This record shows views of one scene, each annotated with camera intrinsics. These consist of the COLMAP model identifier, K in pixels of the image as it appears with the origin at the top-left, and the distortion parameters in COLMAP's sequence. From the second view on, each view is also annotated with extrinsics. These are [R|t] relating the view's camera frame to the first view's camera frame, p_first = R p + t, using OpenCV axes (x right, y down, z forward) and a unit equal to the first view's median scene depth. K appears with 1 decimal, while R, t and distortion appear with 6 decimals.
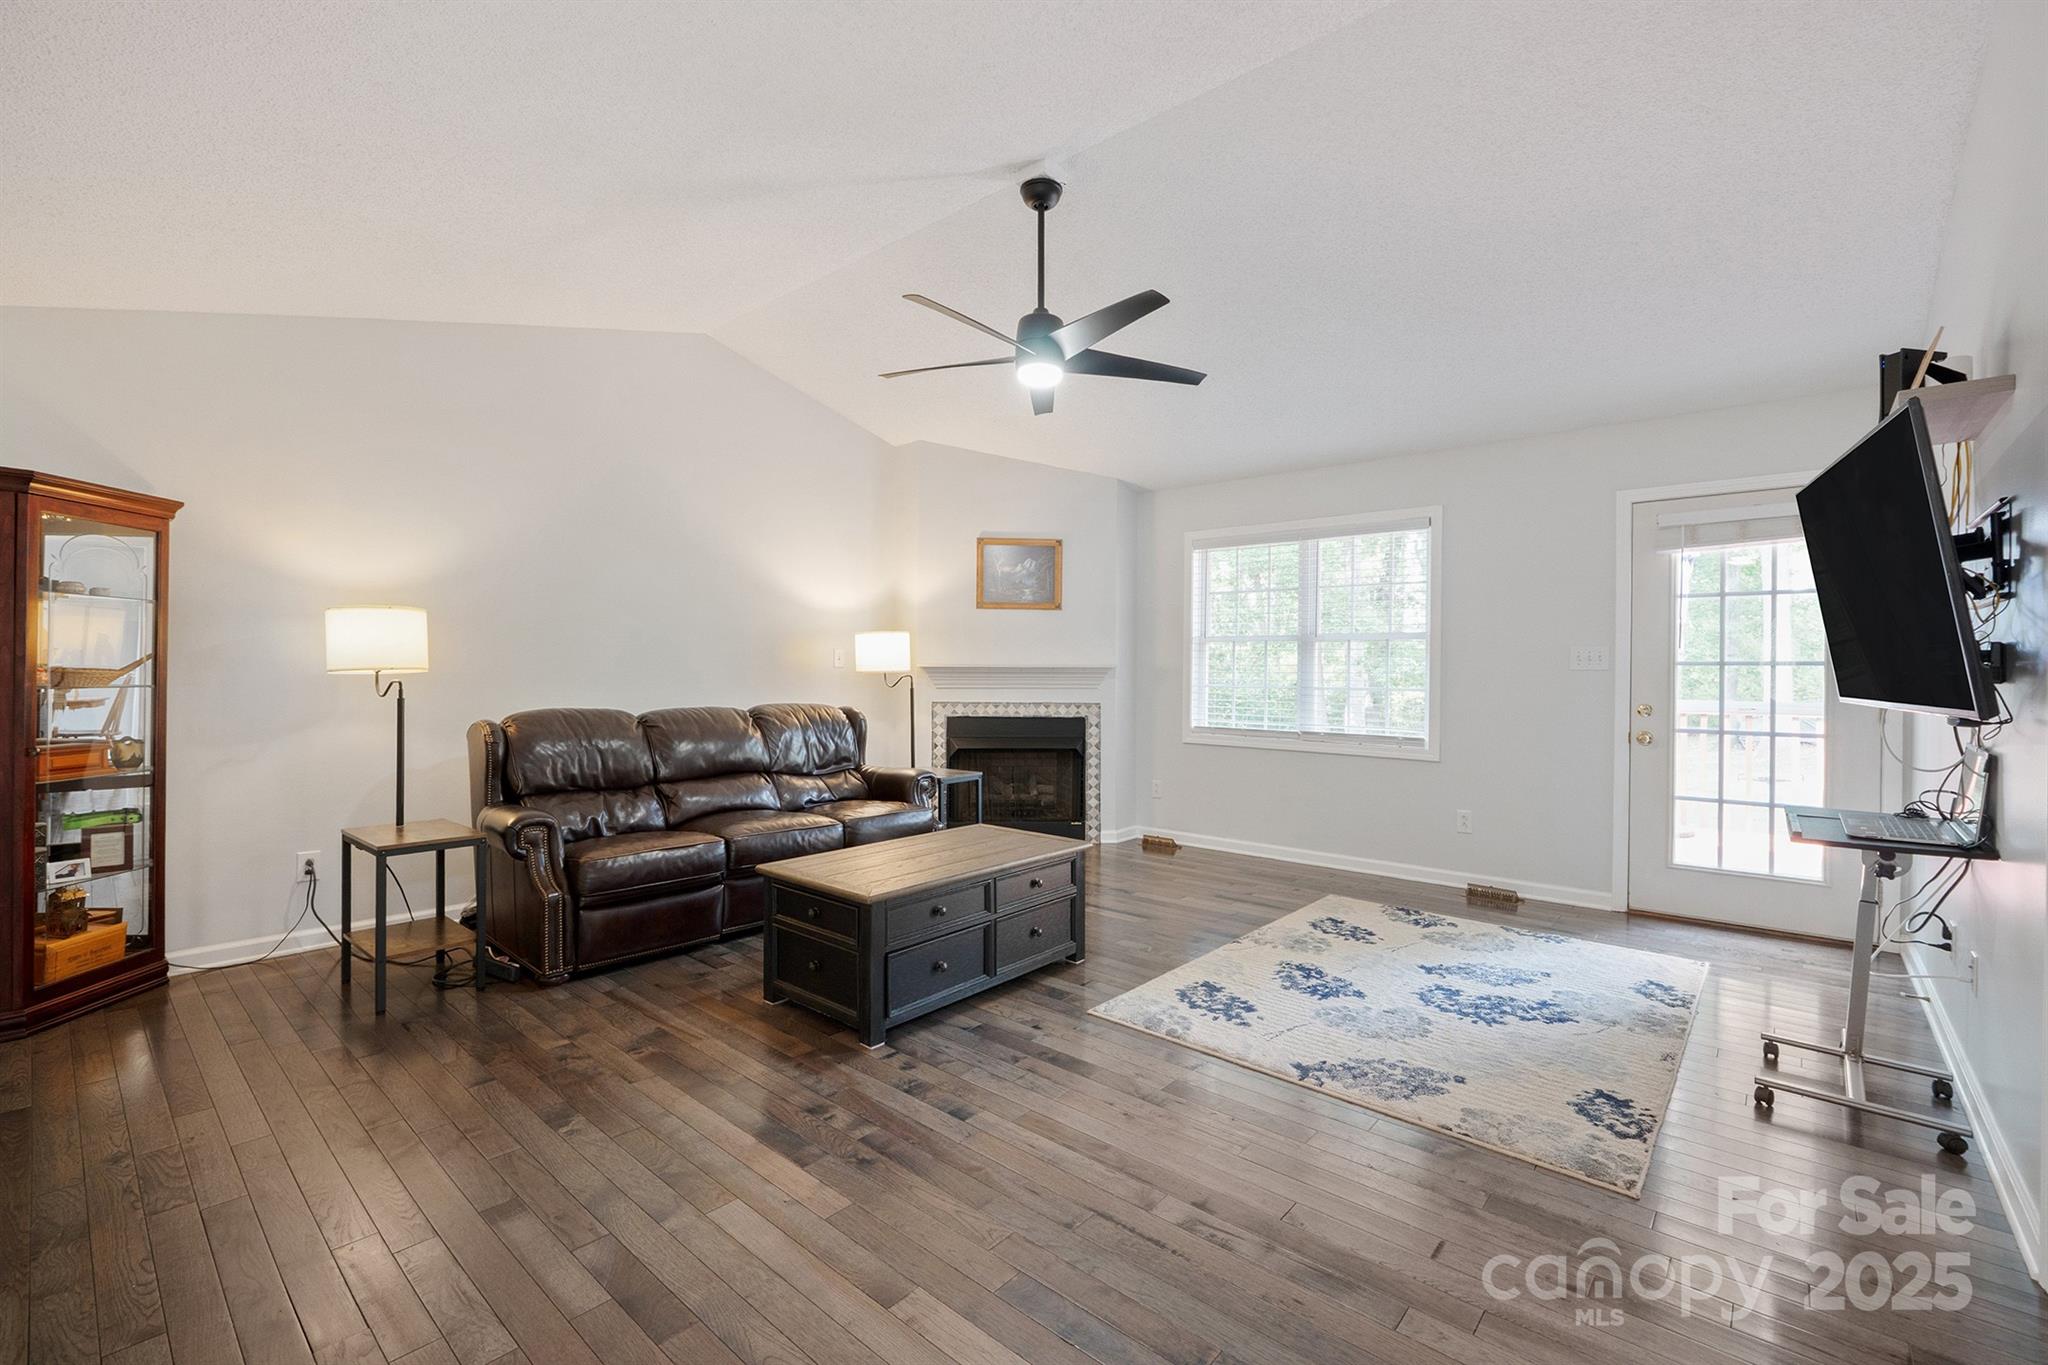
lens RADIAL K [[858.4, 0, 1023.3], [0, 858.4, 679.7], [0, 0, 1]] dist [-0.008658, 0.000227]
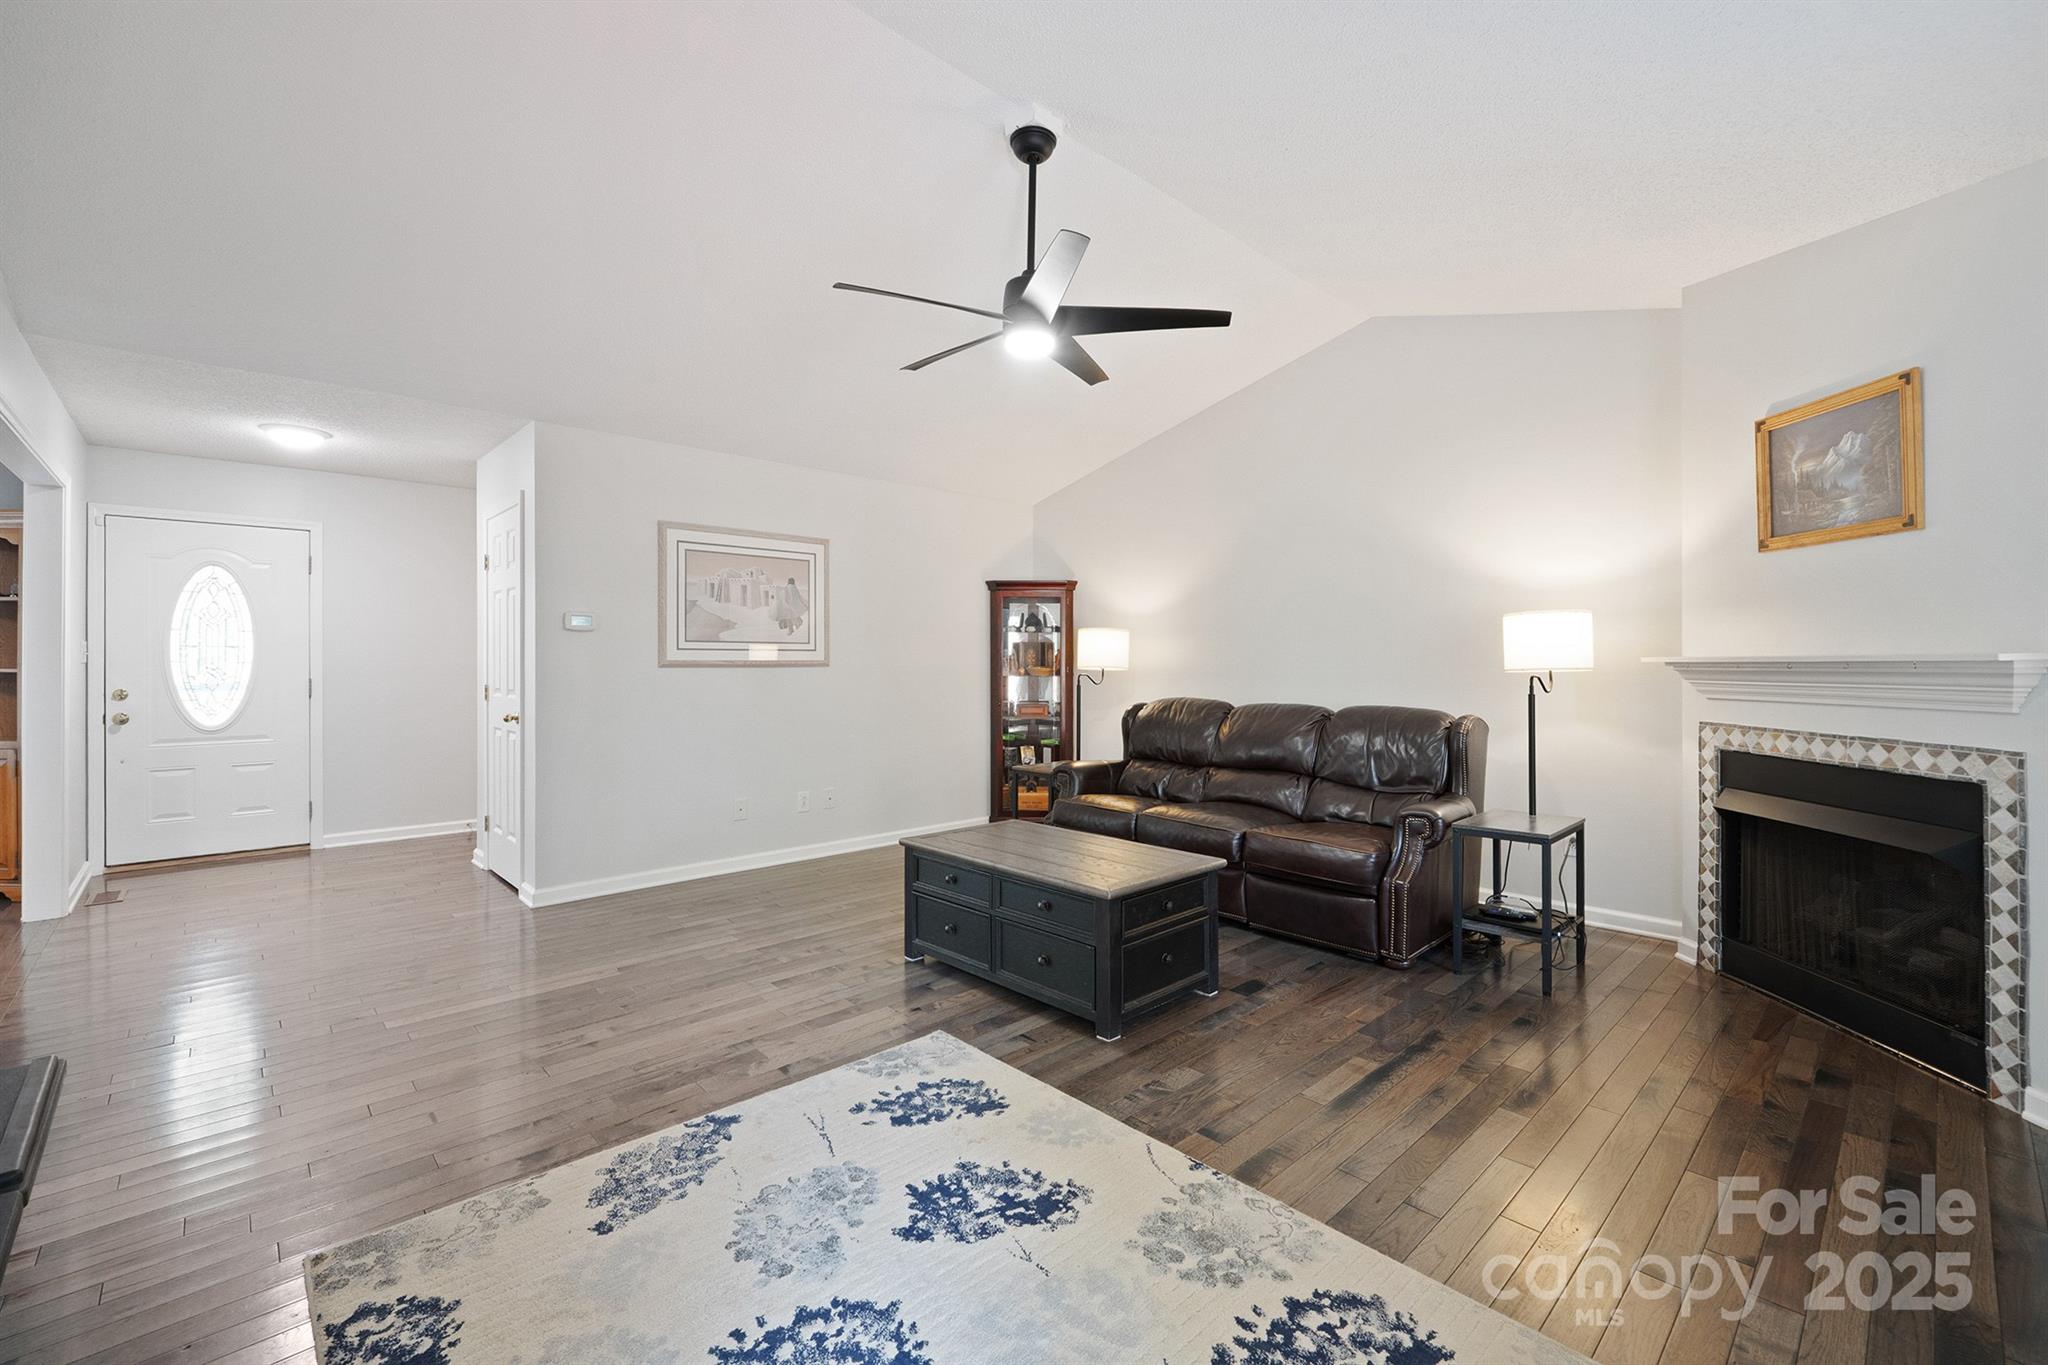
lens RADIAL K [[858.4, 0, 1051.0], [0, 858.4, 660.3], [0, 0, 1]] dist [-0.008658, 0.000227]
pose [[-0.067669, -0.007242, -0.997682, 0.887130], [-0.011825, 0.999909, -0.006456, -0.011888], [0.997638, 0.011361, -0.067748, 1.041779]]
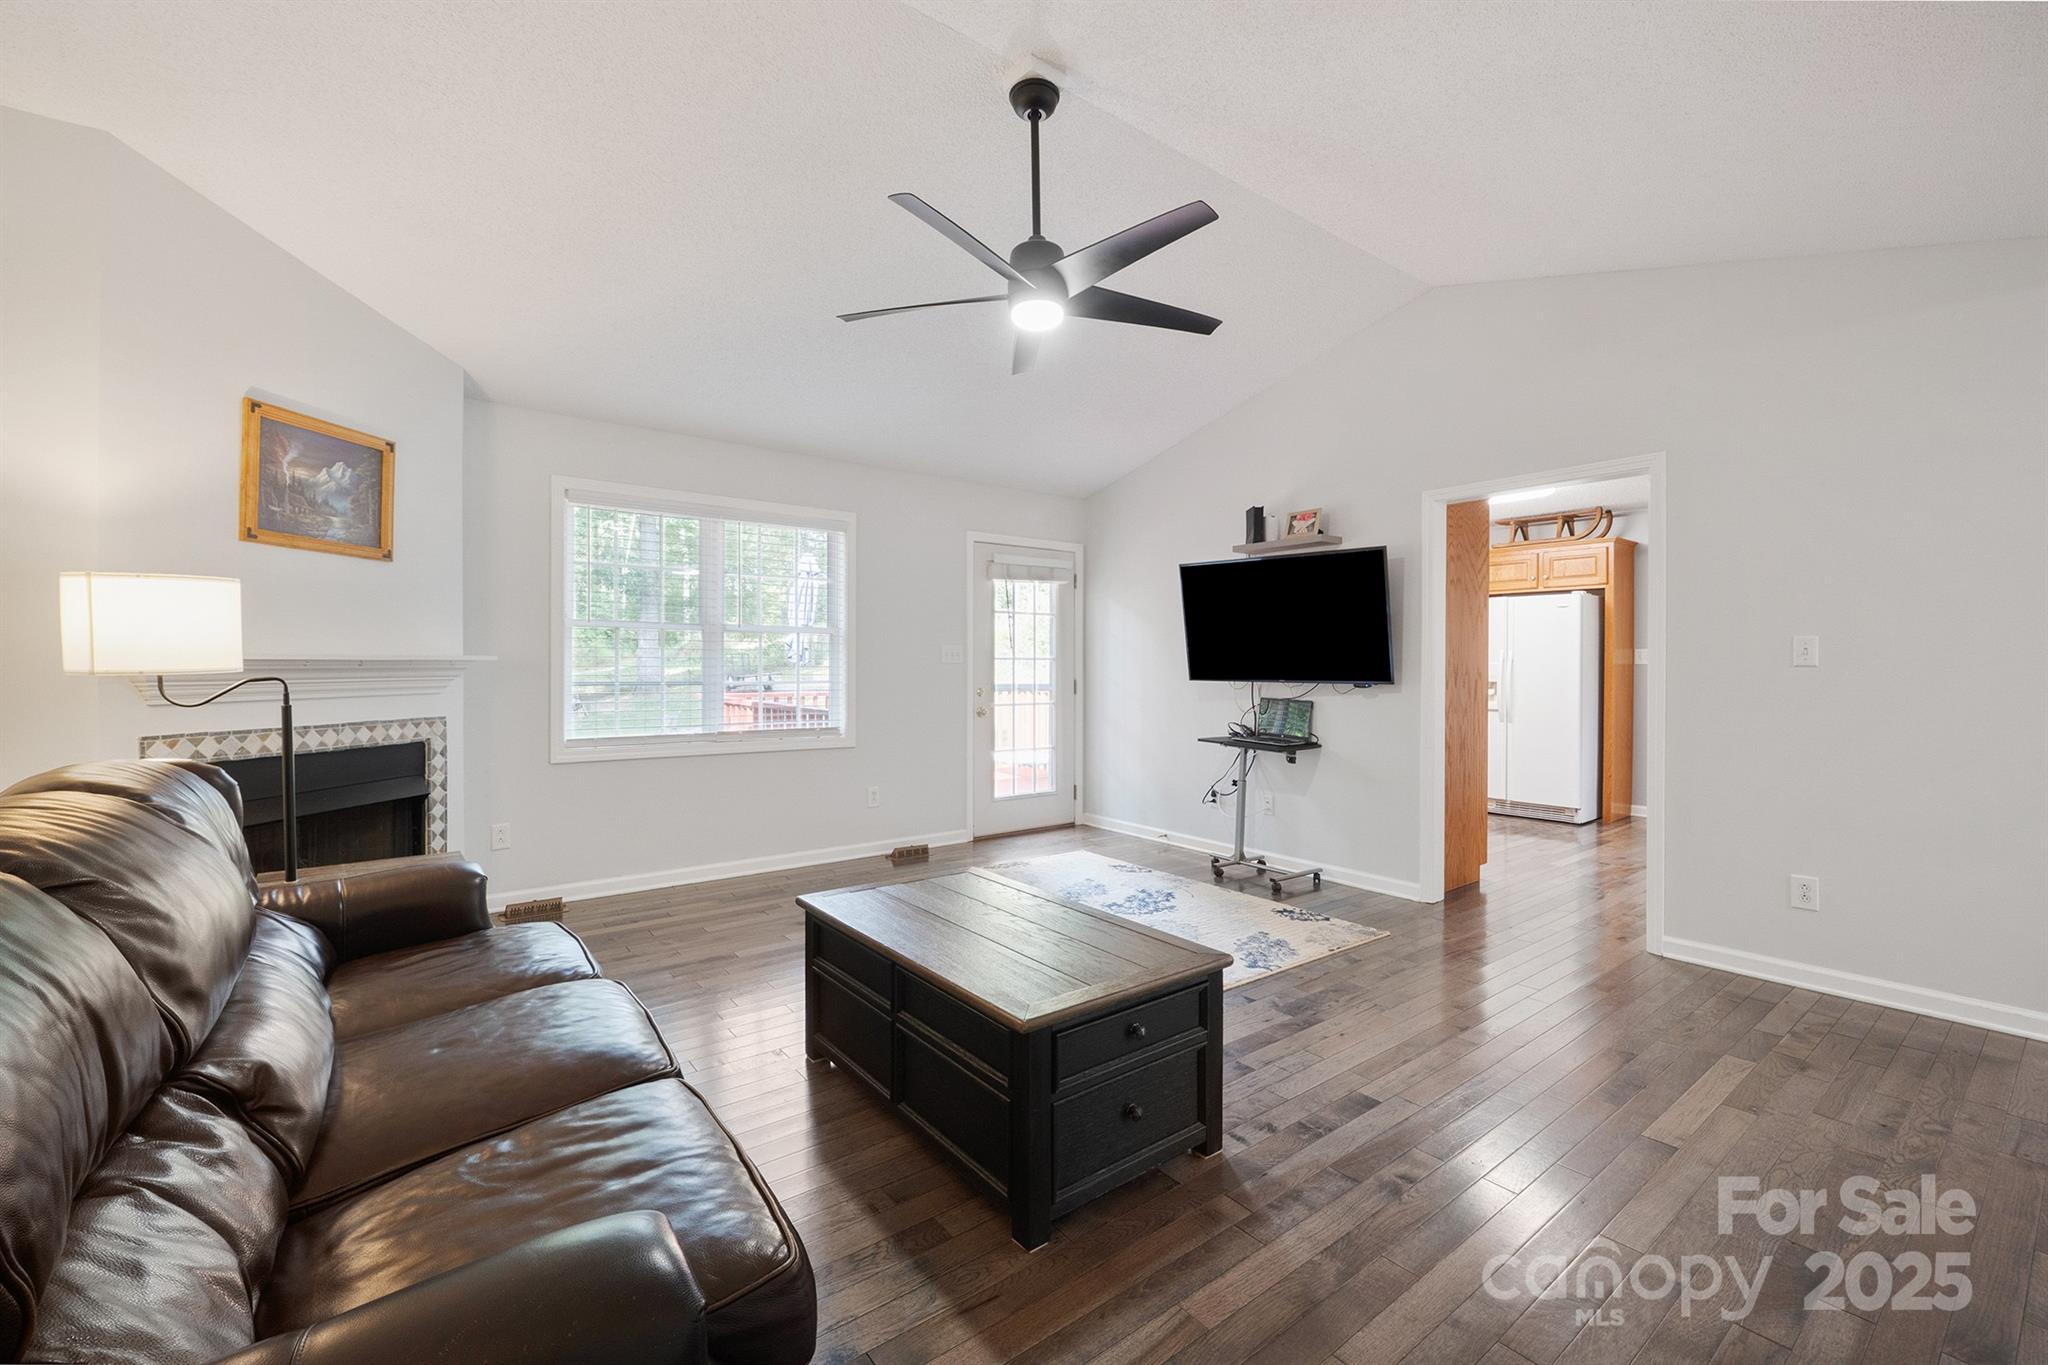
lens RADIAL K [[858.4, 0, 1022.0], [0, 858.4, 672.2], [0, 0, 1]] dist [-0.008658, 0.000227]
pose [[0.201616, -0.012145, 0.979389, -0.778696], [0.010902, 0.999889, 0.010155, -0.012524], [-0.979404, 0.008630, 0.201726, 0.811435]]
